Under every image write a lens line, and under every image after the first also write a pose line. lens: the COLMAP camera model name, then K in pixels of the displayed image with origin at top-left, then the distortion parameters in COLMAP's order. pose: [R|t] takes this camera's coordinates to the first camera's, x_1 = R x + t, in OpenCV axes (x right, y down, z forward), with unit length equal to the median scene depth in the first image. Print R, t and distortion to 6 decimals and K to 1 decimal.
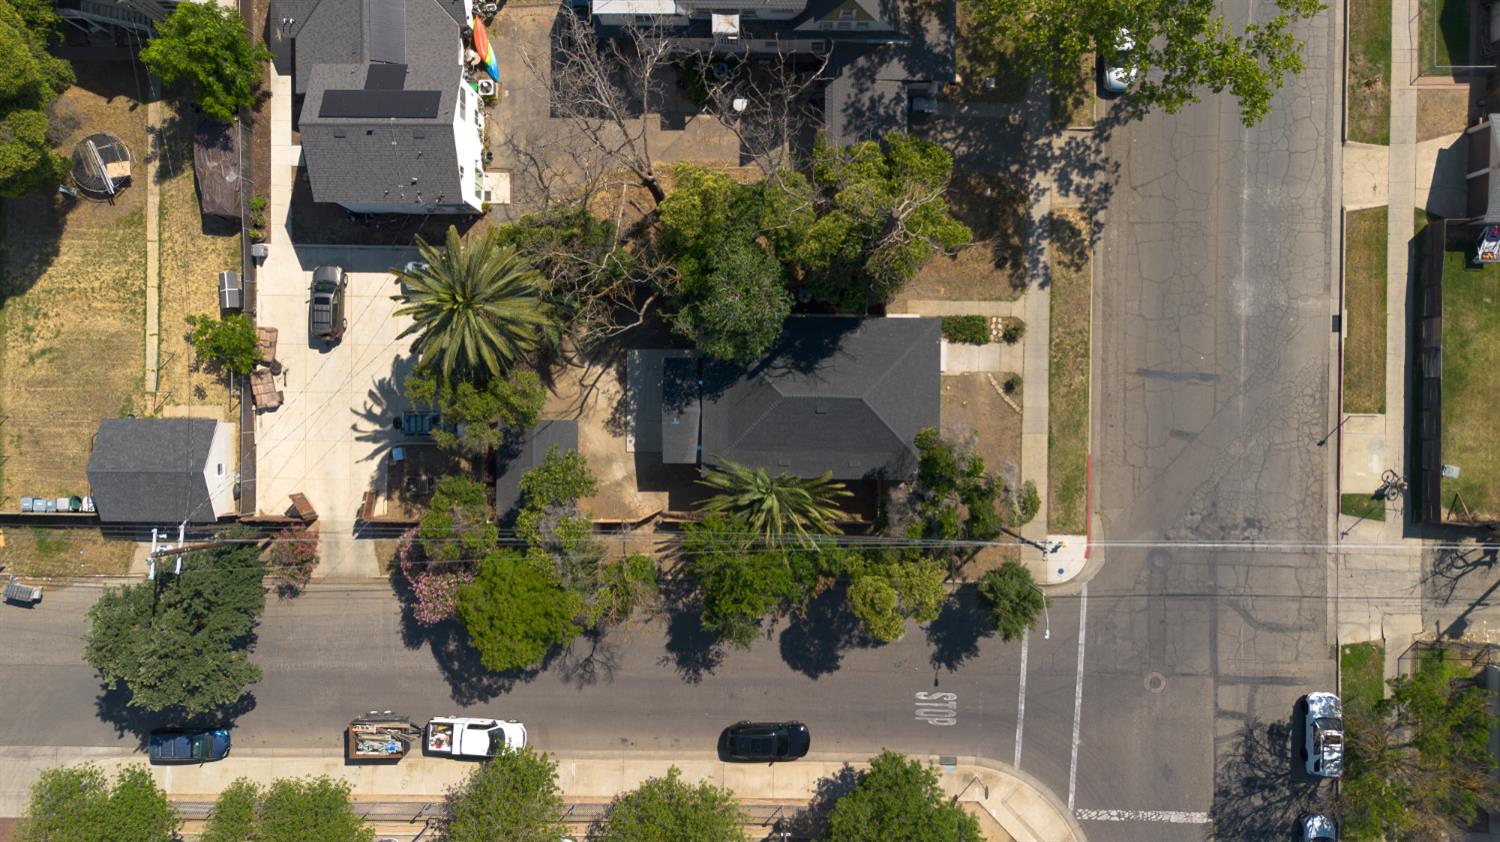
lens RADIAL K [[1063.7, 0, 757.3], [0, 1063.7, 417.0], [0, 0, 1]] dist [0.009599, -0.002685]
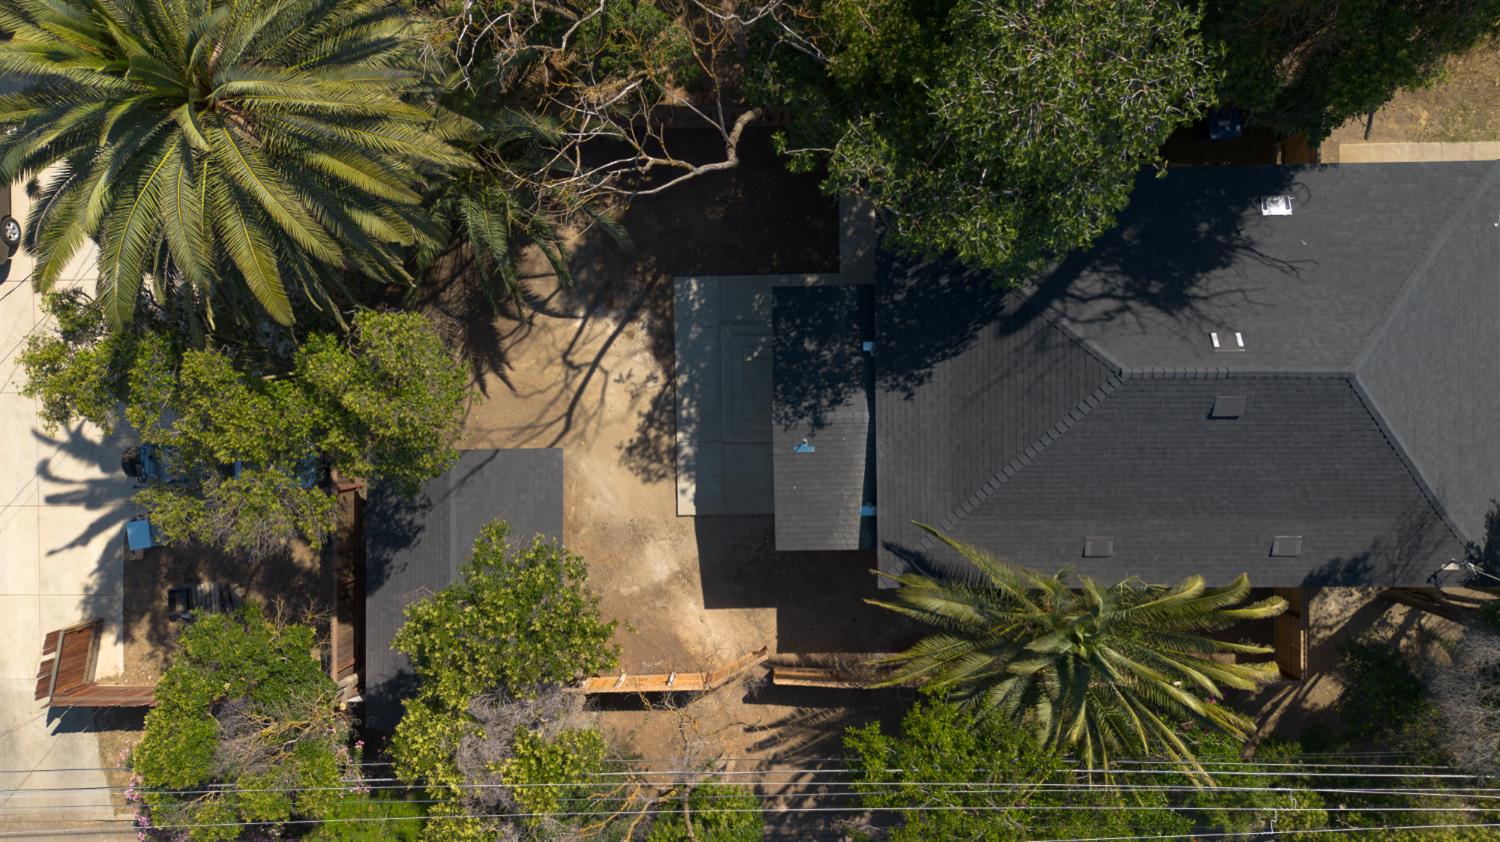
lens RADIAL K [[1063.7, 0, 743.0], [0, 1063.7, 423.1], [0, 0, 1]] dist [0.009599, -0.002685]
pose [[0.999696, -0.022495, -0.010085, -0.092125], [0.022565, 0.999722, 0.006890, -0.007313], [0.009927, -0.007115, 0.999925, 0.578383]]
